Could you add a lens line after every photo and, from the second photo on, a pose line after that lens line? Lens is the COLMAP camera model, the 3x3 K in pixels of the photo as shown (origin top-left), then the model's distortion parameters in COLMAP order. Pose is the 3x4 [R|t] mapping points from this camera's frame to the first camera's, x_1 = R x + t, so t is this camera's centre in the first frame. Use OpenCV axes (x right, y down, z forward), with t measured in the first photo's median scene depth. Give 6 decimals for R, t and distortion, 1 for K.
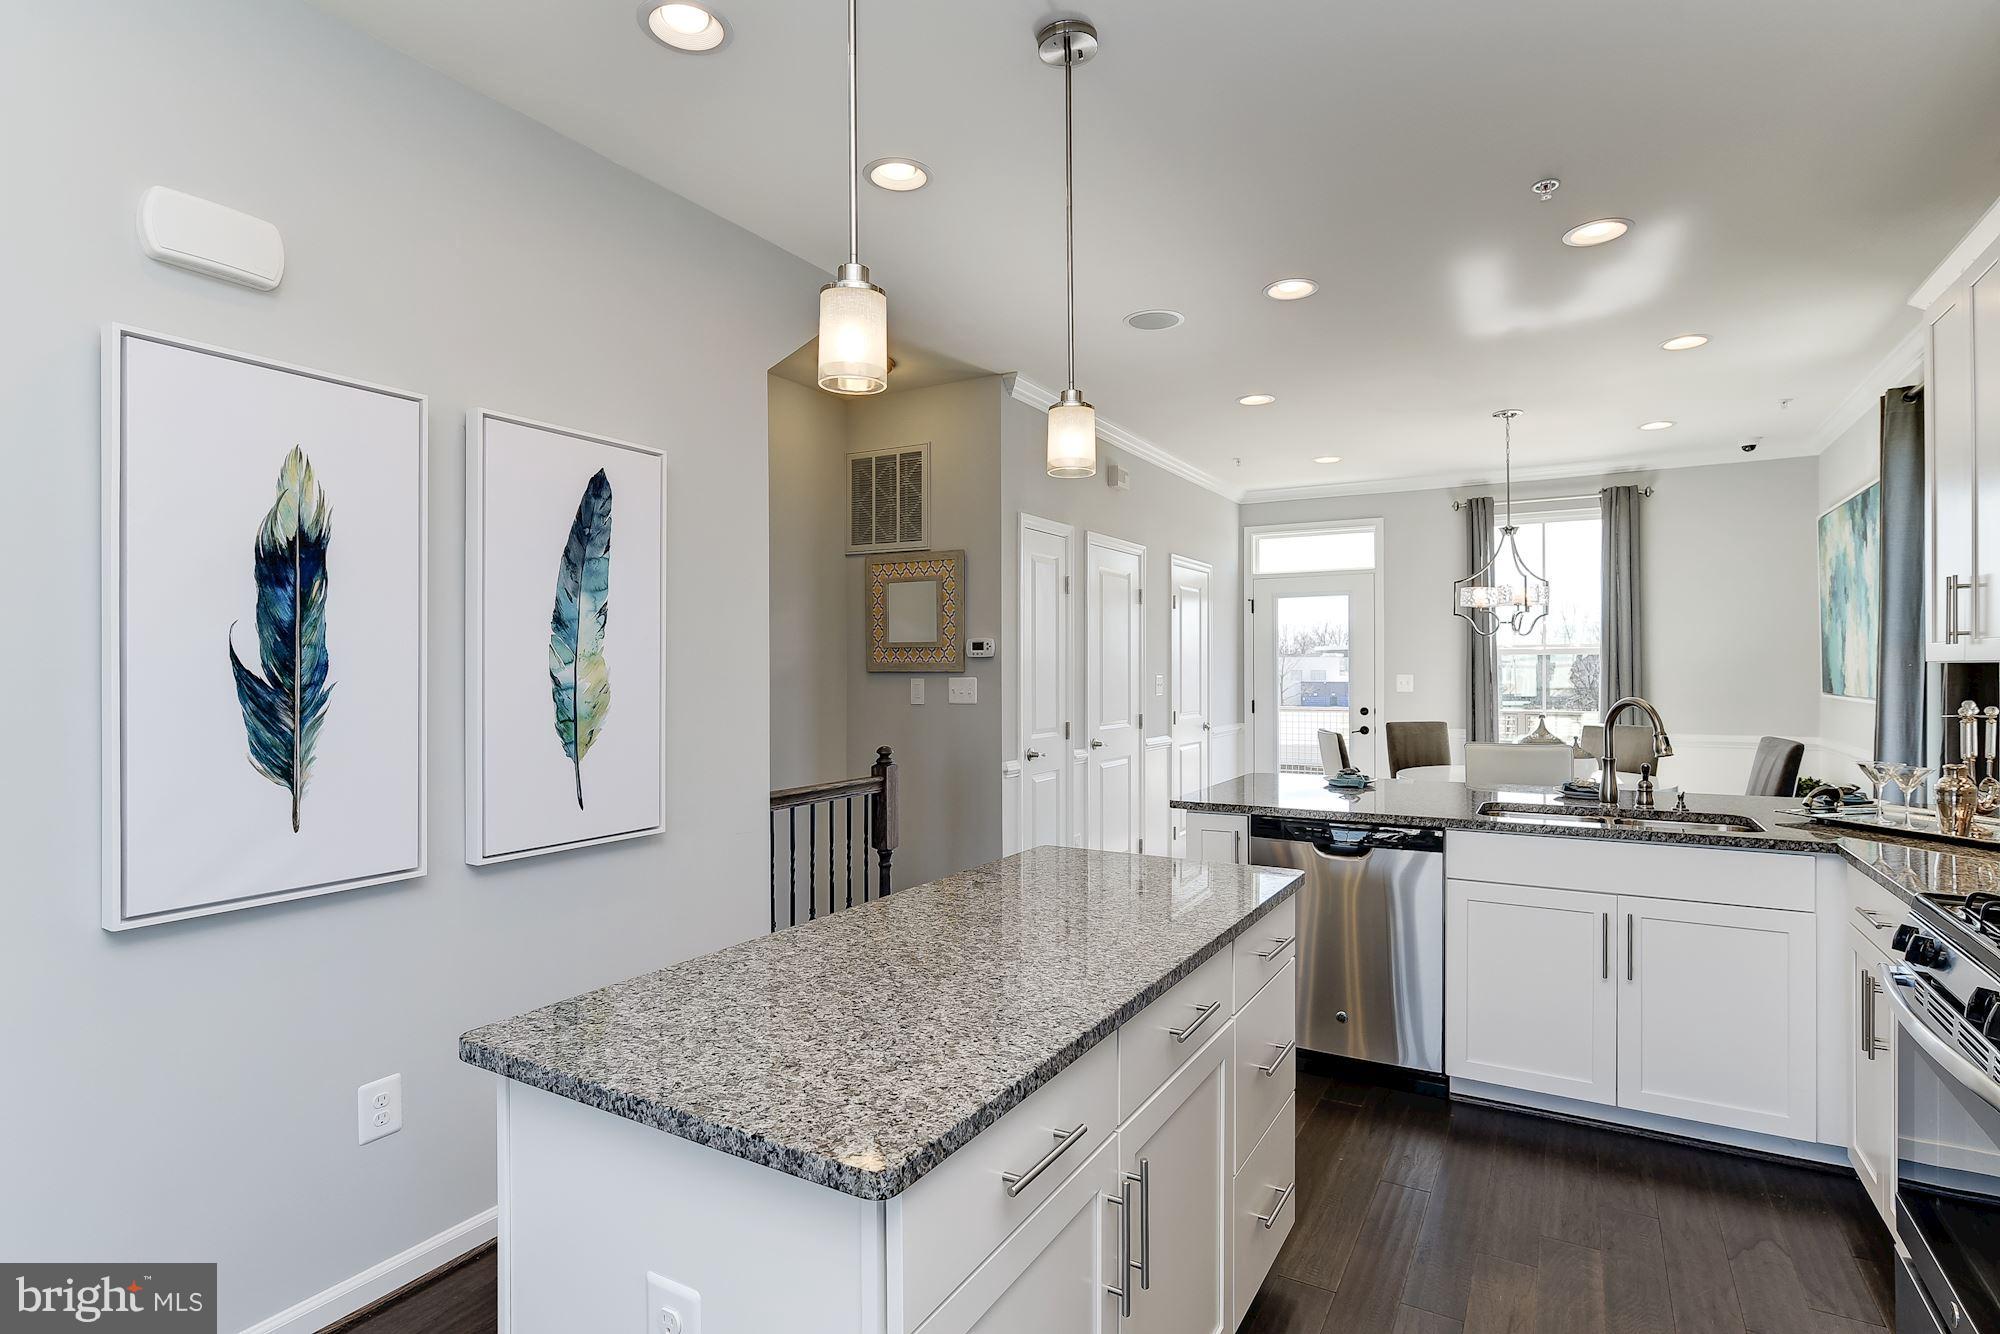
lens RADIAL K [[1004.0, 0, 1004.3], [0, 1004.0, 661.6], [0, 0, 1]] dist [-0.001552, -0.000153]
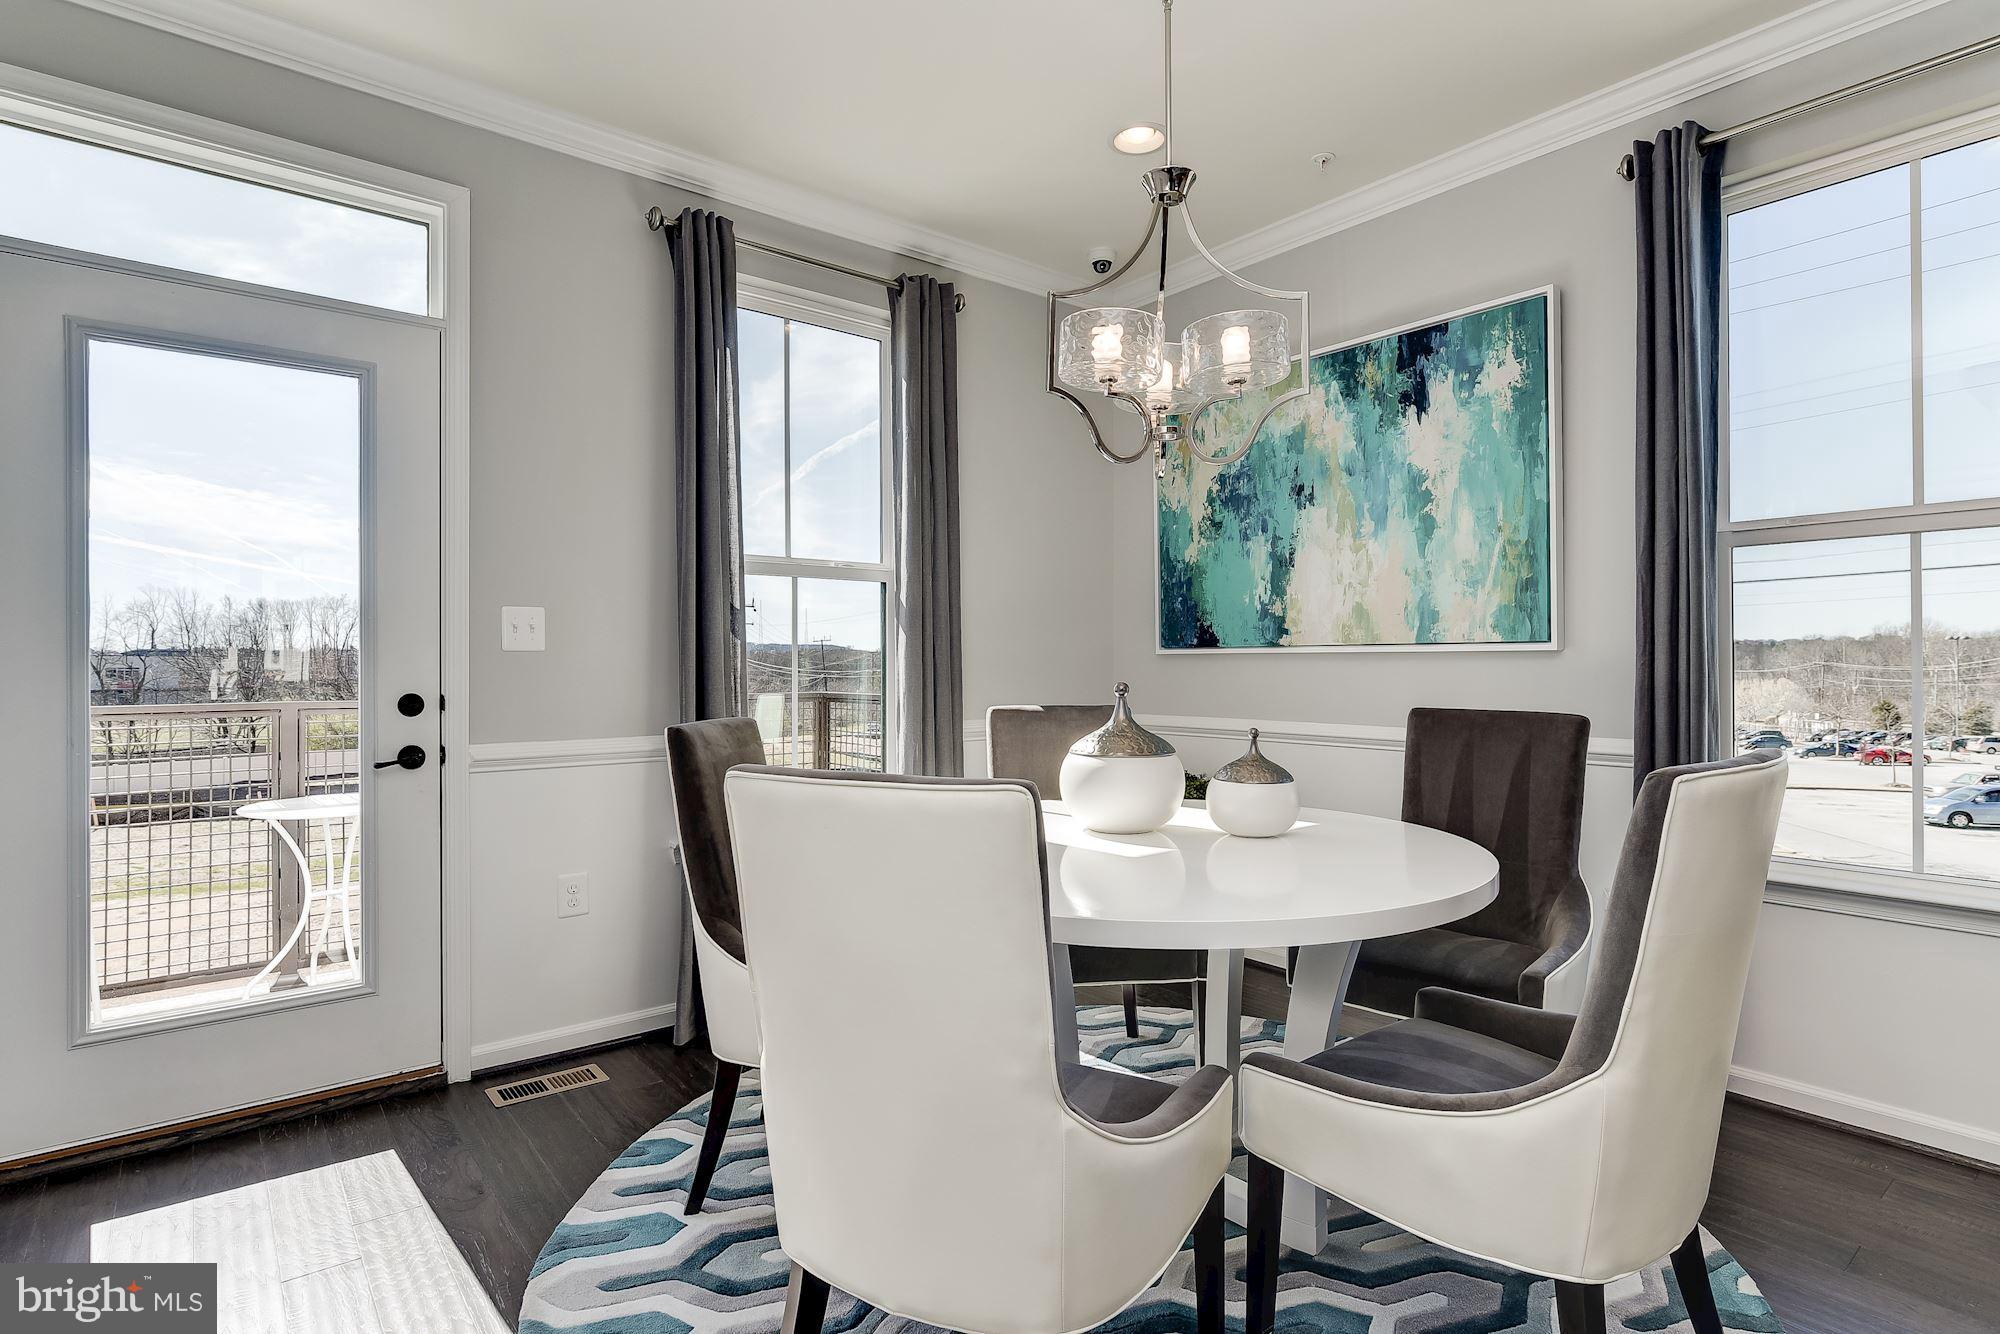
lens RADIAL K [[1004.0, 0, 1004.3], [0, 1004.0, 661.6], [0, 0, 1]] dist [-0.001552, -0.000153]
pose [[0.347267, 0.005337, 0.937751, 0.097193], [-0.004076, 0.999983, -0.004182, 0.034969], [-0.937758, -0.002370, 0.347282, 0.679588]]
